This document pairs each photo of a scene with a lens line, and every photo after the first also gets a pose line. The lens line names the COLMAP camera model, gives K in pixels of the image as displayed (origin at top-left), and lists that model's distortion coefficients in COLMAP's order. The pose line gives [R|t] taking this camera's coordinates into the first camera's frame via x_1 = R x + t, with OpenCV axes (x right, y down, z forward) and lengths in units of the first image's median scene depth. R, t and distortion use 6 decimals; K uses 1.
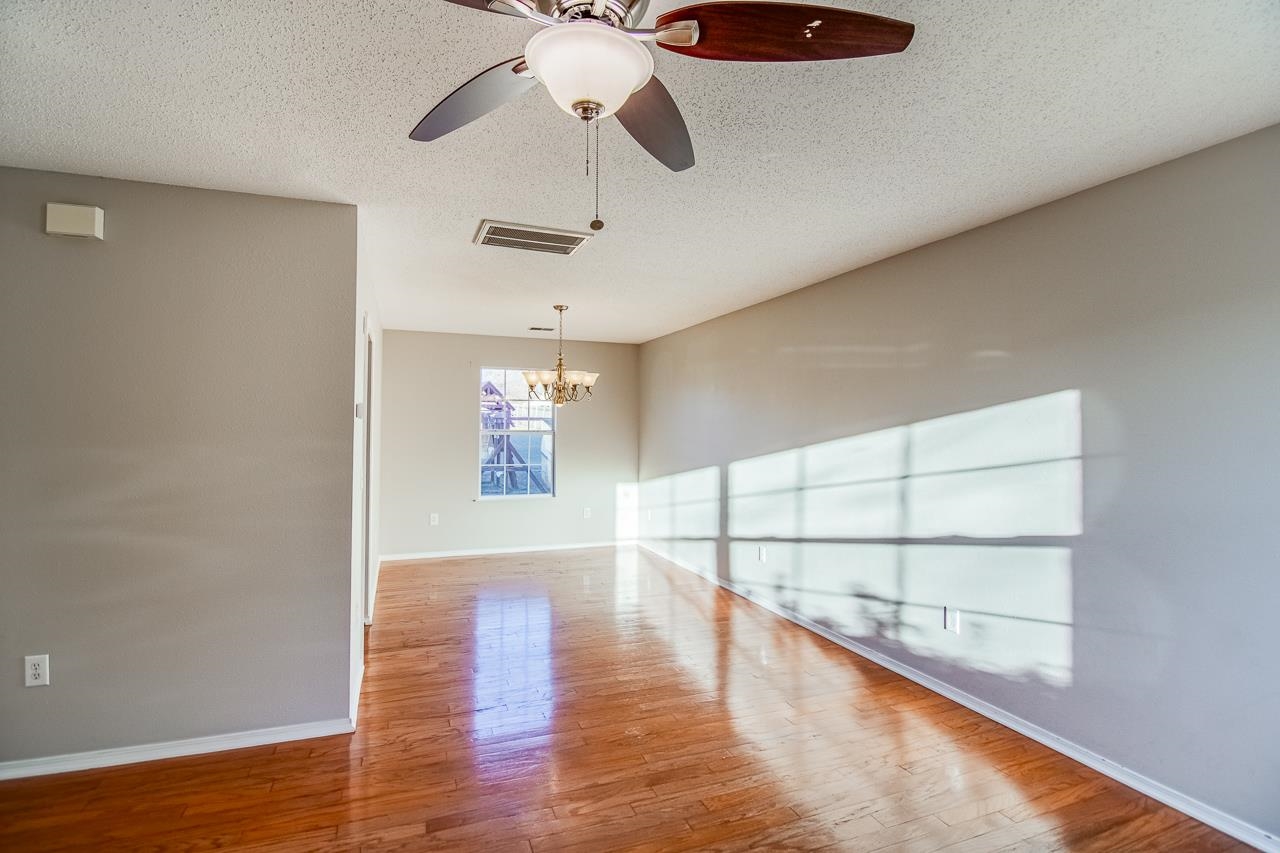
lens RADIAL K [[627.0, 0, 628.5], [0, 627.0, 422.7], [0, 0, 1]] dist [-0.003832, -0.001191]
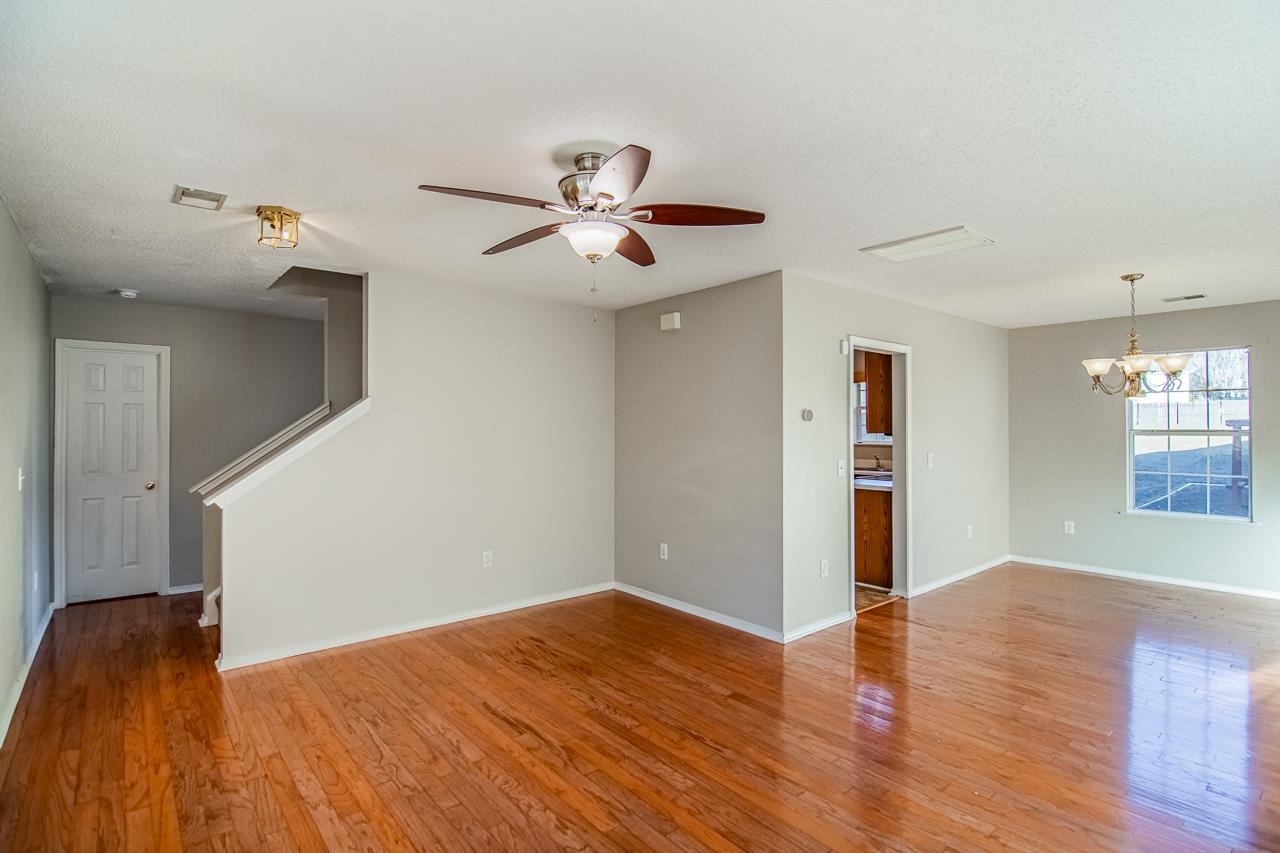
lens RADIAL K [[627.0, 0, 628.5], [0, 627.0, 422.7], [0, 0, 1]] dist [-0.003832, -0.001191]
pose [[0.313057, -0.014829, -0.949619, 0.524804], [0.012888, 0.999852, -0.011364, 0.005050], [0.949647, -0.008681, 0.313202, 0.153489]]
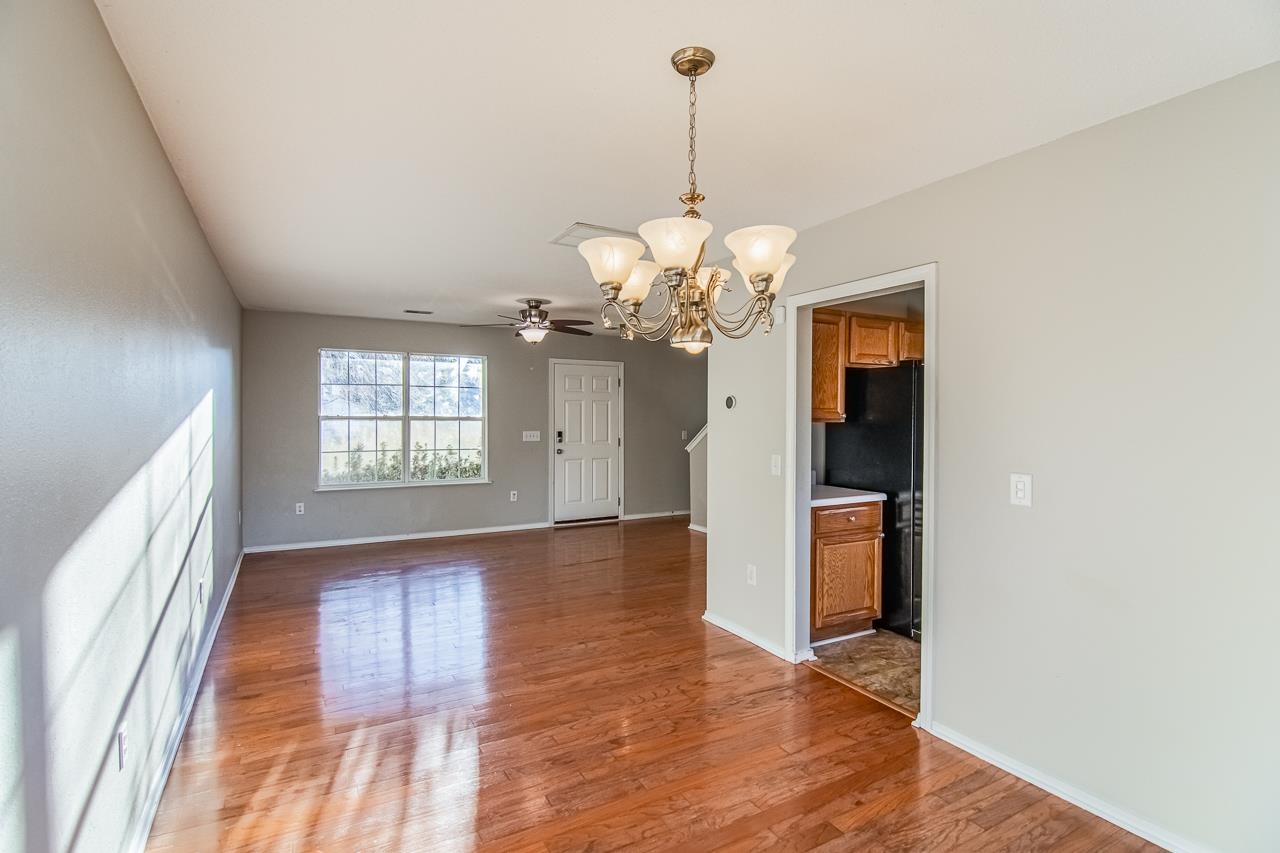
lens RADIAL K [[621.2, 0, 646.5], [0, 621.2, 418.5], [0, 0, 1]] dist [-0.004196, -0.000819]
pose [[-0.992106, -0.005397, -0.125282, -0.085689], [-0.004347, 0.999953, -0.008659, 0.018952], [0.125323, -0.008046, -0.992083, 1.643323]]
